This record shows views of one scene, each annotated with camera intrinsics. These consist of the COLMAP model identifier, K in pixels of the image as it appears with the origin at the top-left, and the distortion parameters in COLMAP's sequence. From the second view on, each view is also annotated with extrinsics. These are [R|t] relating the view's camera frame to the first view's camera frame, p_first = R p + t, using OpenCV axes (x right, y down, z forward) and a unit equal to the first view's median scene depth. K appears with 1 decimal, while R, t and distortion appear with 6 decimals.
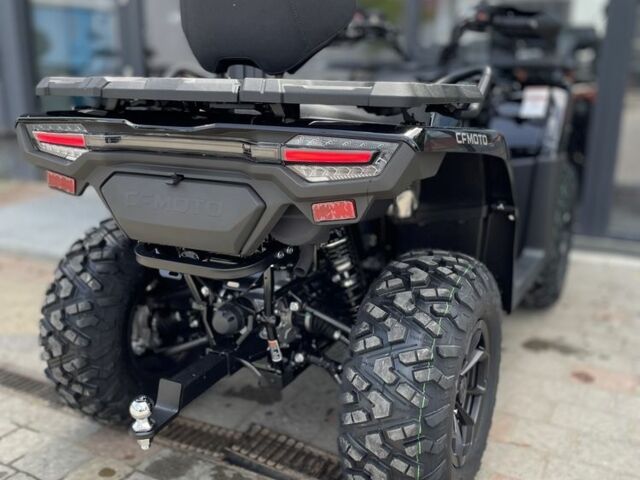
lens RADIAL K [[654.3, 0, 319.5], [0, 654.3, 240.6], [0, 0, 1]] dist [0.027255, 0.000000]
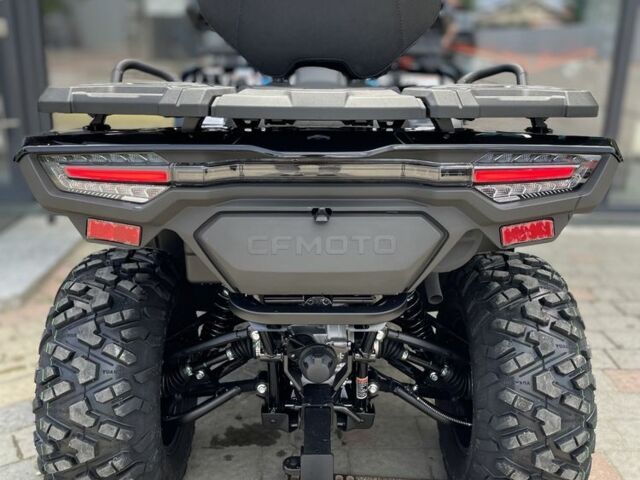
lens RADIAL K [[654.3, 0, 320.7], [0, 654.3, 245.6], [0, 0, 1]] dist [0.027255, 0.000000]
pose [[0.882963, -0.135671, 0.449410, -0.623880], [0.115380, 0.990681, 0.072384, -0.120724], [-0.455042, -0.012059, 0.890388, 0.291033]]
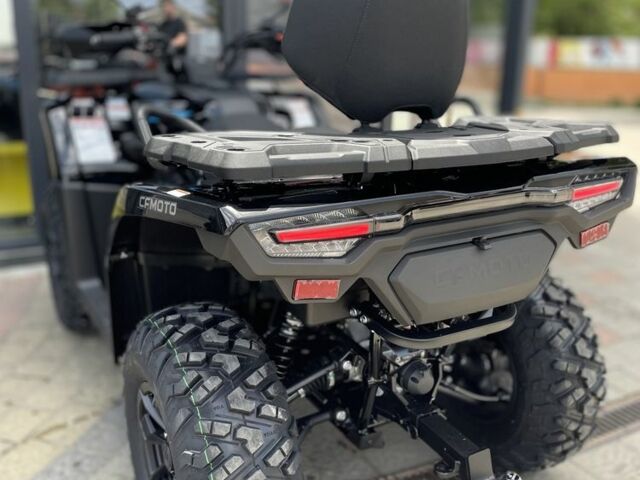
lens RADIAL K [[654.3, 0, 314.2], [0, 654.3, 241.4], [0, 0, 1]] dist [0.027255, 0.000000]
pose [[0.543394, -0.237587, 0.805156, -1.167643], [0.211904, 0.966876, 0.142295, -0.296052], [-0.812293, 0.093293, 0.575740, 0.689710]]
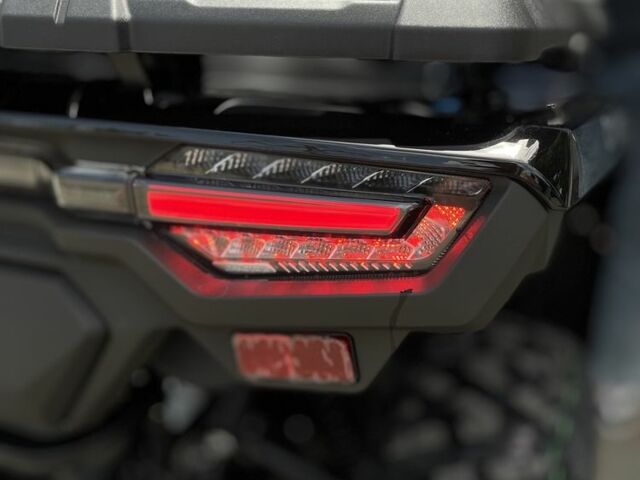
lens RADIAL K [[654.3, 0, 321.8], [0, 654.3, 238.2], [0, 0, 1]] dist [0.027255, 0.000000]
pose [[0.996737, -0.035505, 0.072492, 0.013095], [0.028260, 0.994723, 0.098626, -0.138218], [-0.075611, -0.096255, 0.992481, 0.616634]]
